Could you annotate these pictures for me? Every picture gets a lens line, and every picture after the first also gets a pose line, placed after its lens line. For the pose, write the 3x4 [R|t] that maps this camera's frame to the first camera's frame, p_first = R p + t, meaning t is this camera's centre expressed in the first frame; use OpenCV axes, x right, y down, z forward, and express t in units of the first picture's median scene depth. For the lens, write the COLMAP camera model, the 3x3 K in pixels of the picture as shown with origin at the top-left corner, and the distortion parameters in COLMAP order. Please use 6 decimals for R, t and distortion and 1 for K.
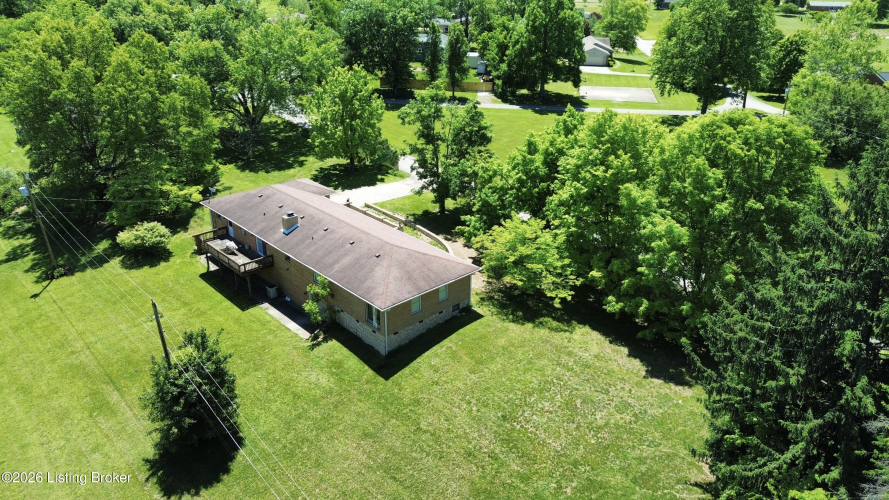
lens RADIAL K [[628.5, 0, 440.6], [0, 628.5, 249.3], [0, 0, 1]] dist [0.072162, -0.064169]
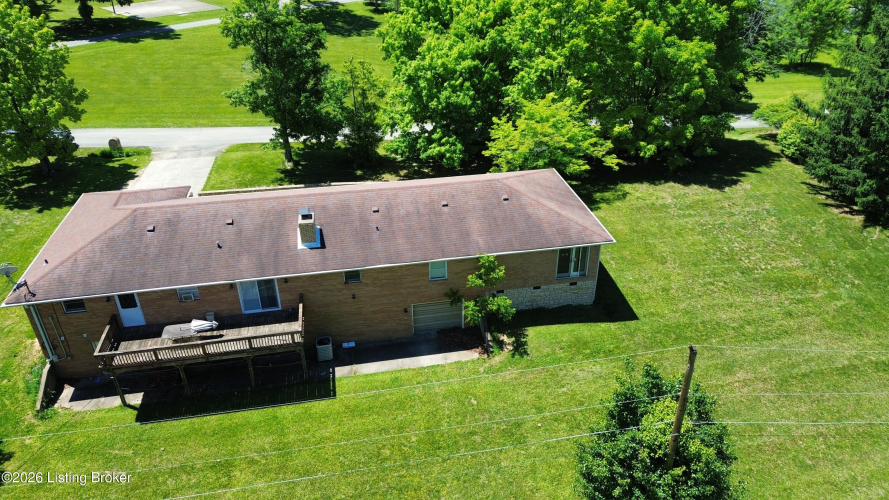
lens RADIAL K [[628.5, 0, 449.0], [0, 628.5, 248.3], [0, 0, 1]] dist [0.072162, -0.064169]
pose [[0.538626, -0.435143, 0.721479, -0.631809], [0.360954, 0.892924, 0.269072, -0.142967], [-0.761311, 0.115491, 0.638019, 0.566896]]
